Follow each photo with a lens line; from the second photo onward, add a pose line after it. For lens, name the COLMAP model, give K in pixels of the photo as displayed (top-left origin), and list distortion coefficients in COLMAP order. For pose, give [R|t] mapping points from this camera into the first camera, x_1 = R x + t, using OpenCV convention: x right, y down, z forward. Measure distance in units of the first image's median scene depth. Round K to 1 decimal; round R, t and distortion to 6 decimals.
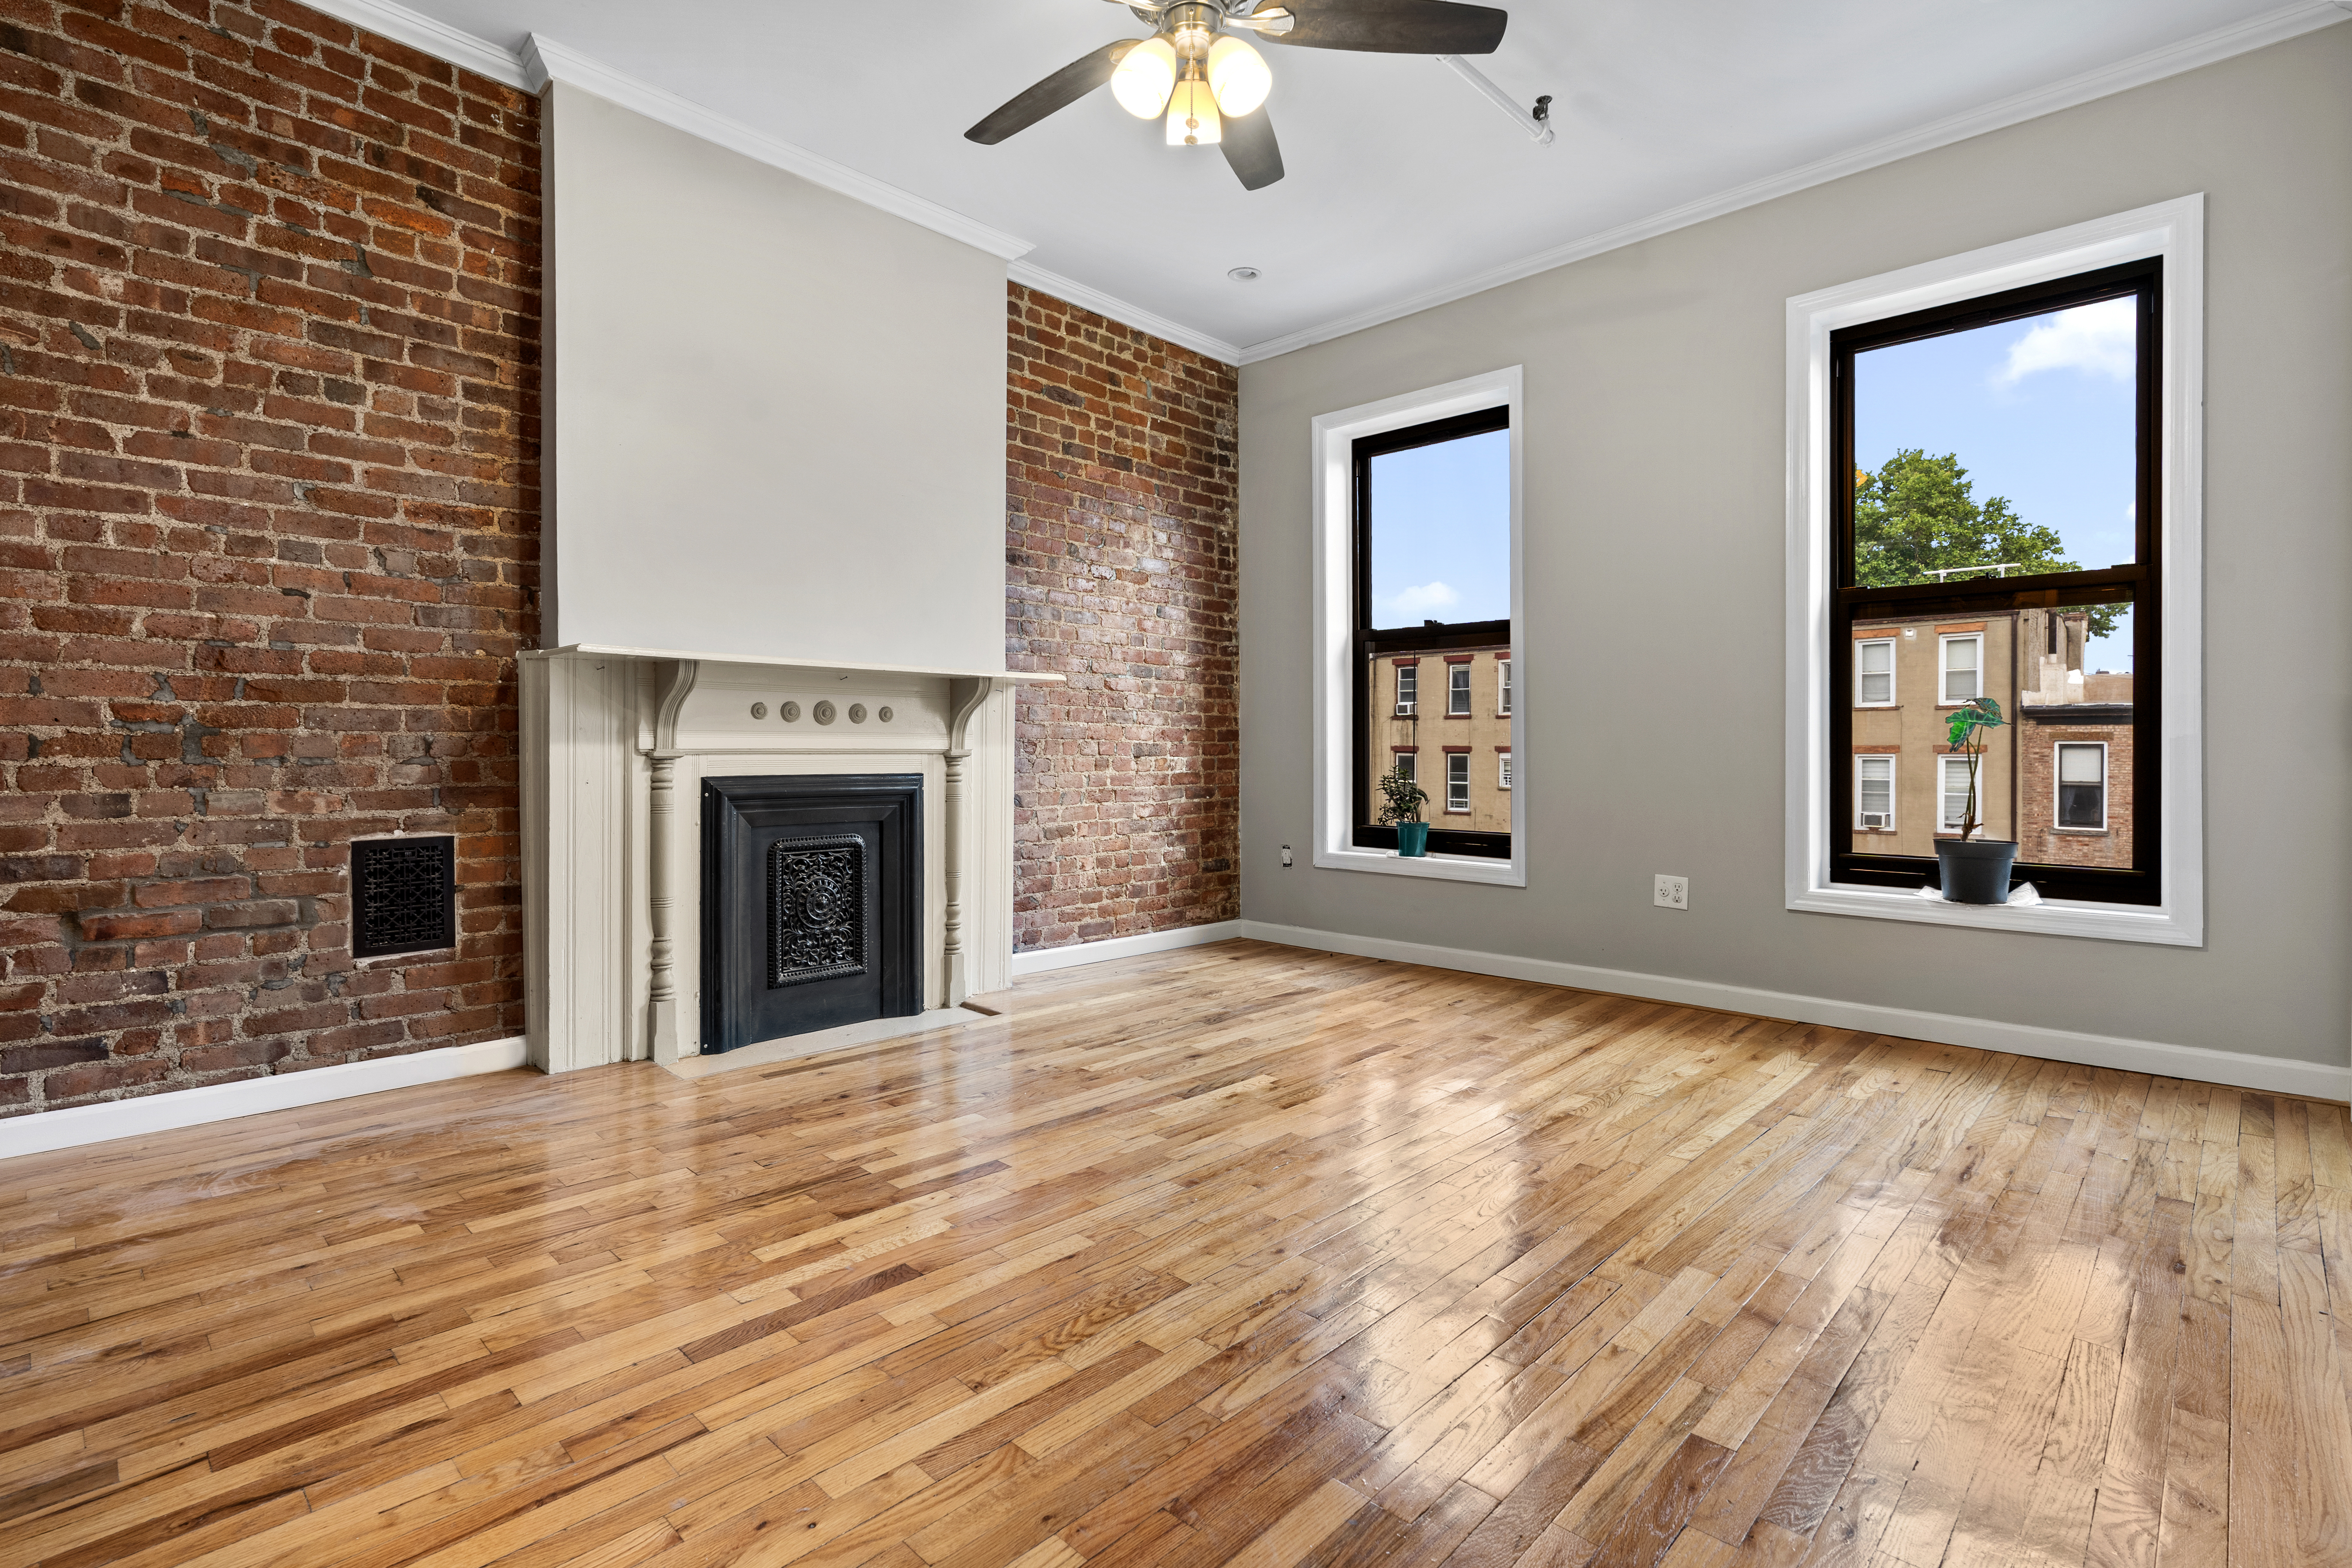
lens RADIAL K [[1094.9, 0, 1177.5], [0, 1094.9, 773.1], [0, 0, 1]] dist [-0.010035, 0.000263]
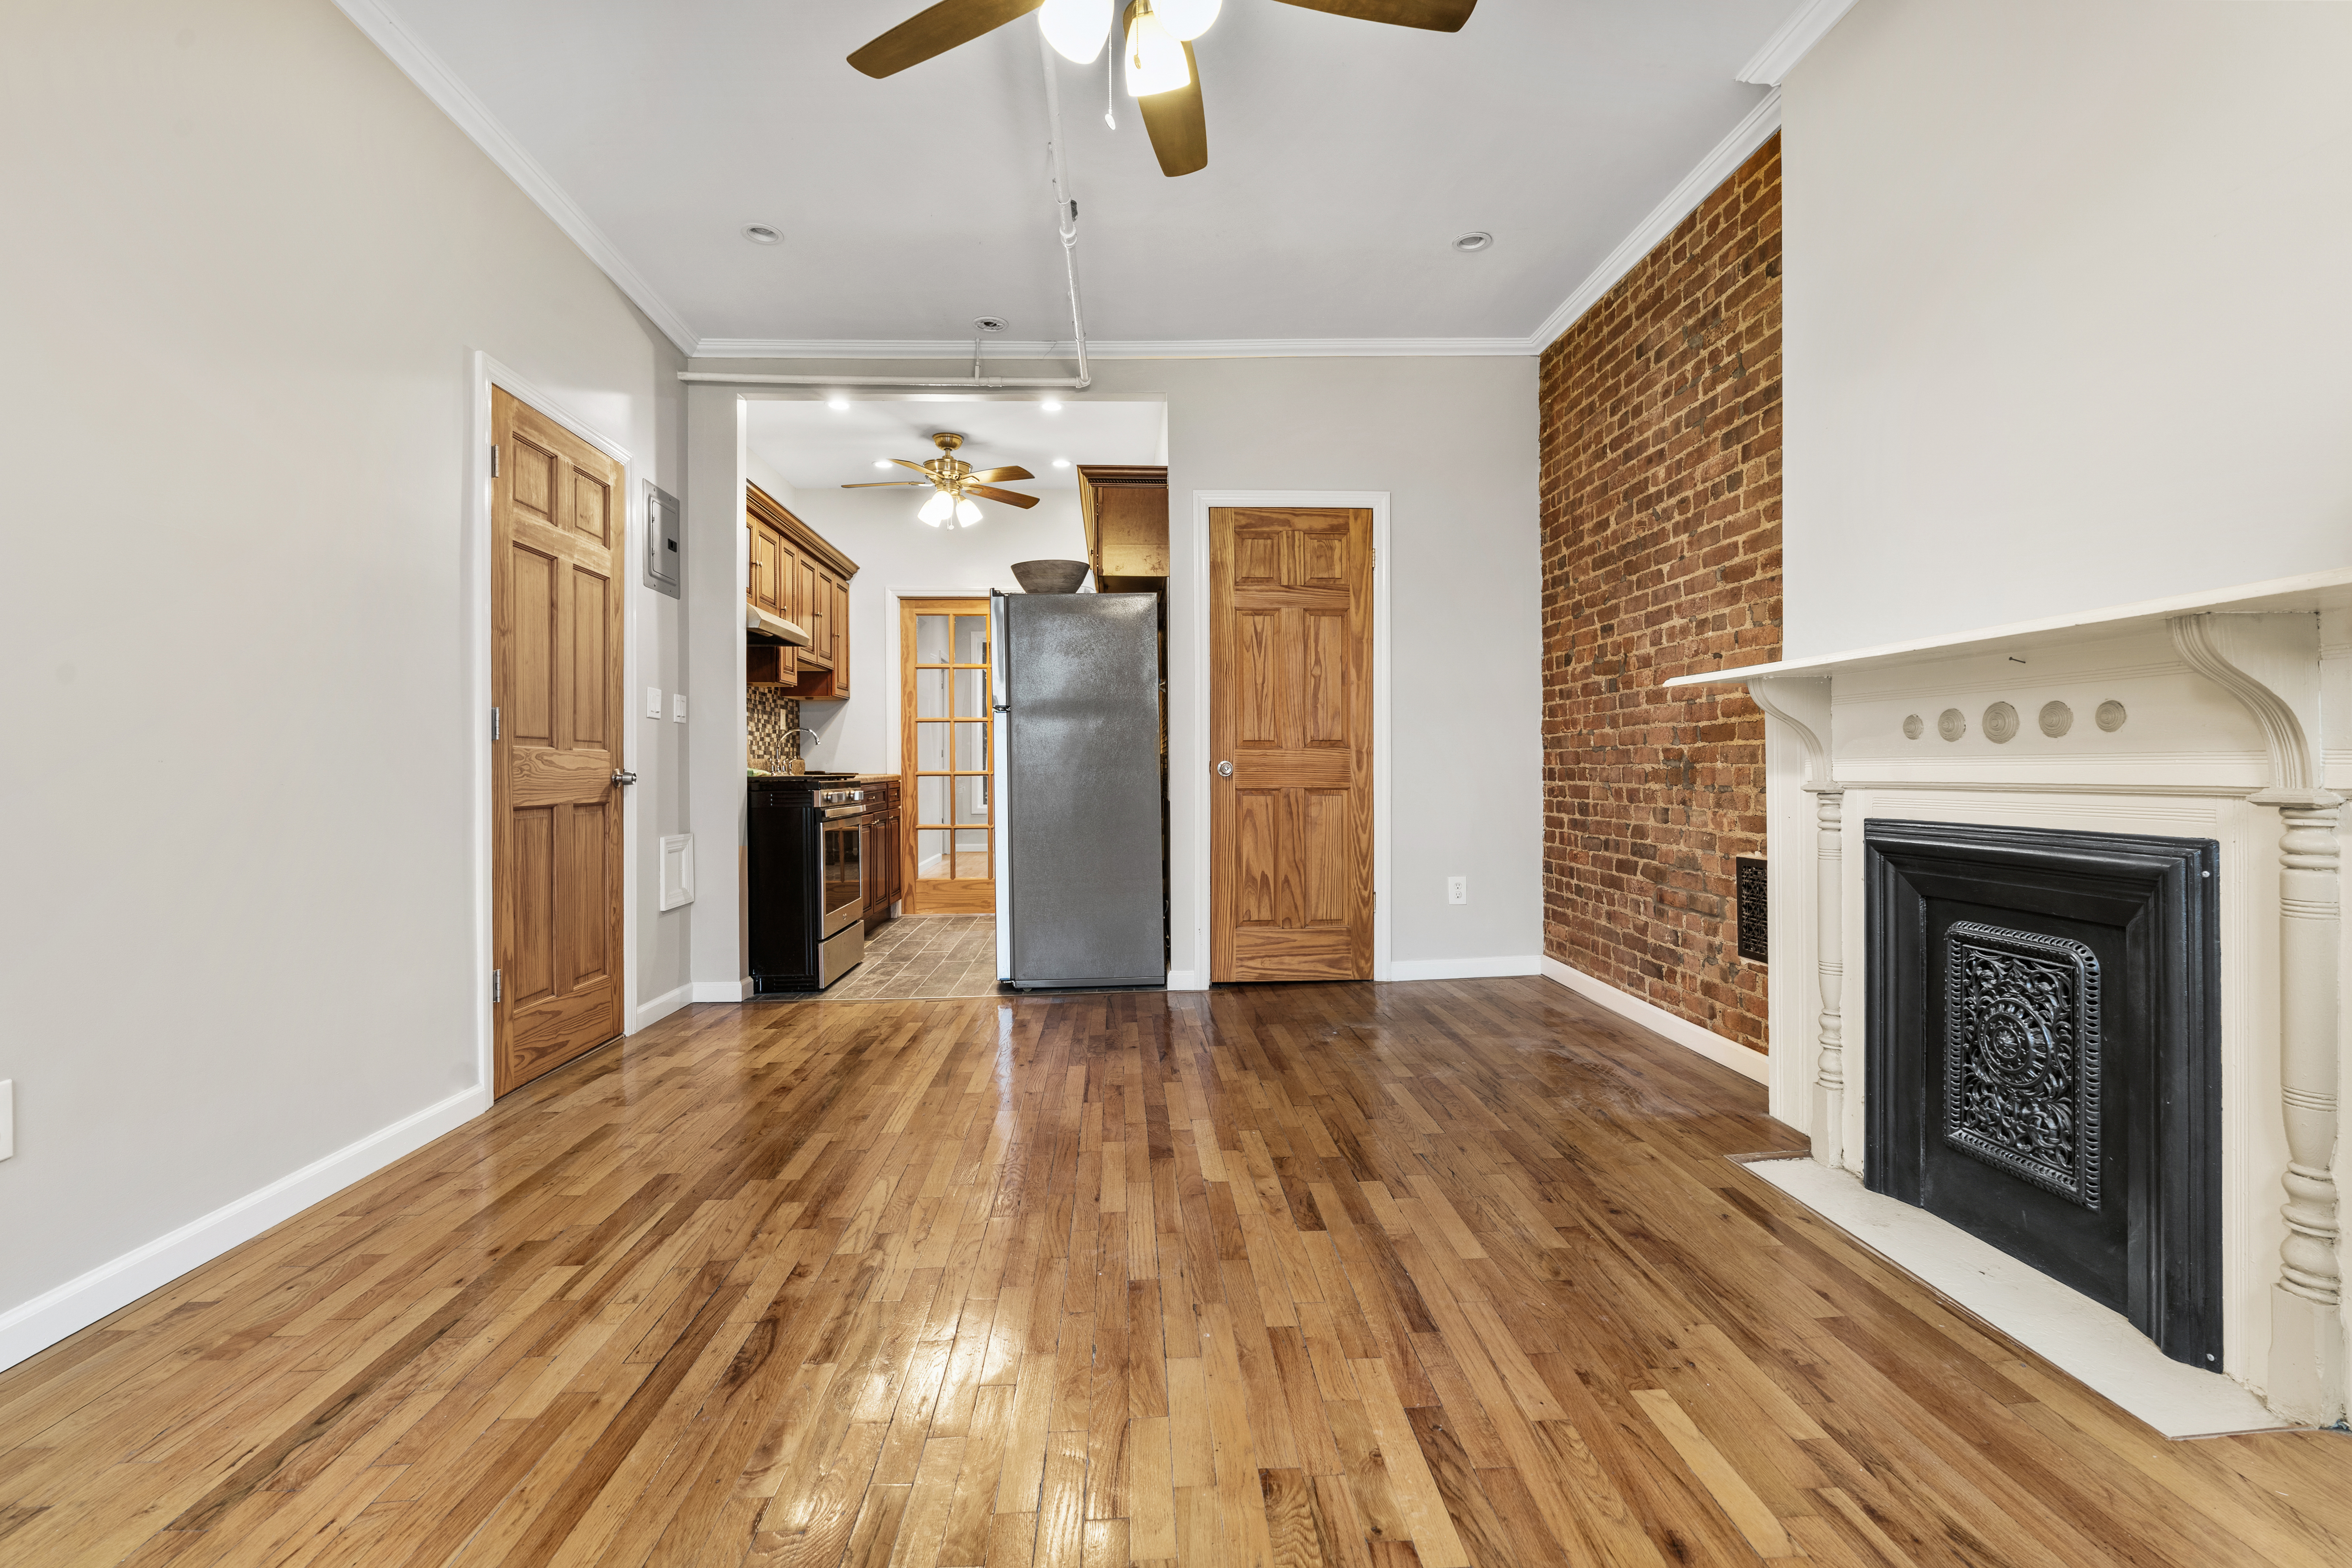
lens RADIAL K [[1070.7, 0, 1176.0], [0, 1070.7, 784.0], [0, 0, 1]] dist [-0.011570, 0.006963]
pose [[-0.684655, 0.009834, -0.728801, 0.458981], [-0.011546, 0.999637, 0.024335, -0.034122], [0.728776, 0.025076, -0.684293, 1.209183]]
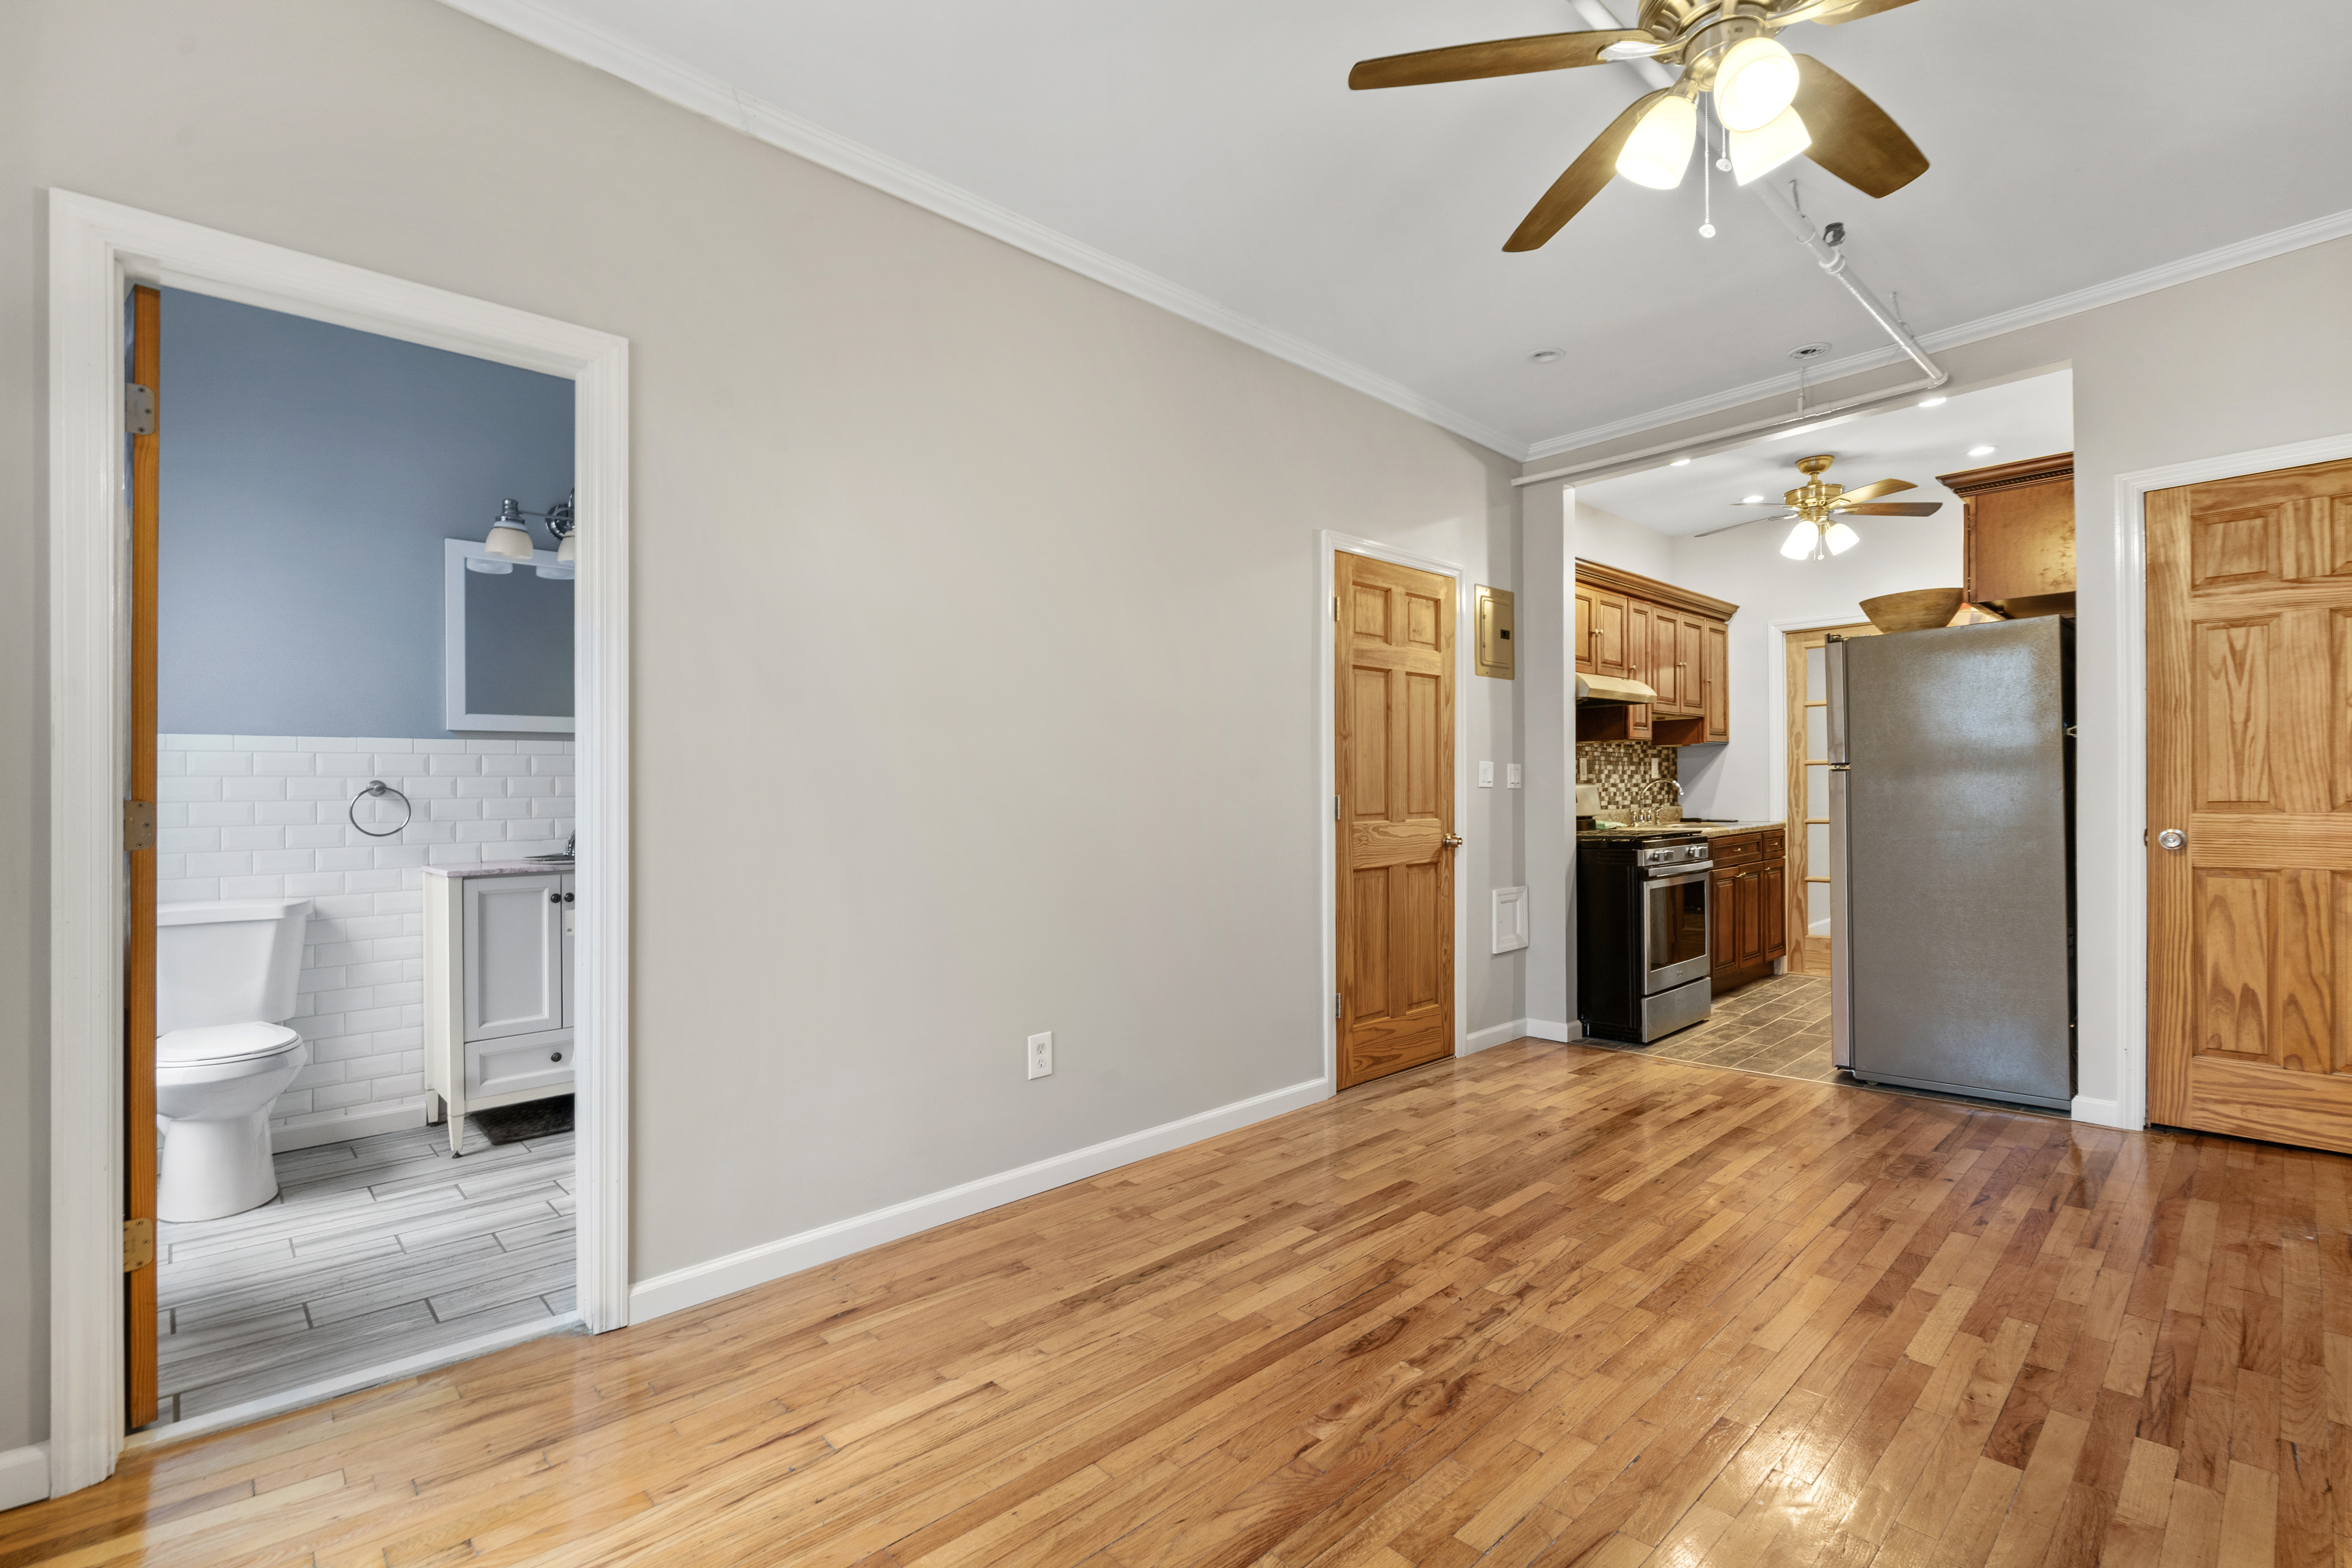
lens RADIAL K [[1063.5, 0, 1185.1], [0, 1063.5, 804.7], [0, 0, 1]] dist [-0.002443, 0.000639]
pose [[-0.998757, 0.012548, 0.048249, 0.291447], [0.013907, 0.999513, 0.027928, -0.101845], [-0.047875, 0.028564, -0.998445, 1.386564]]
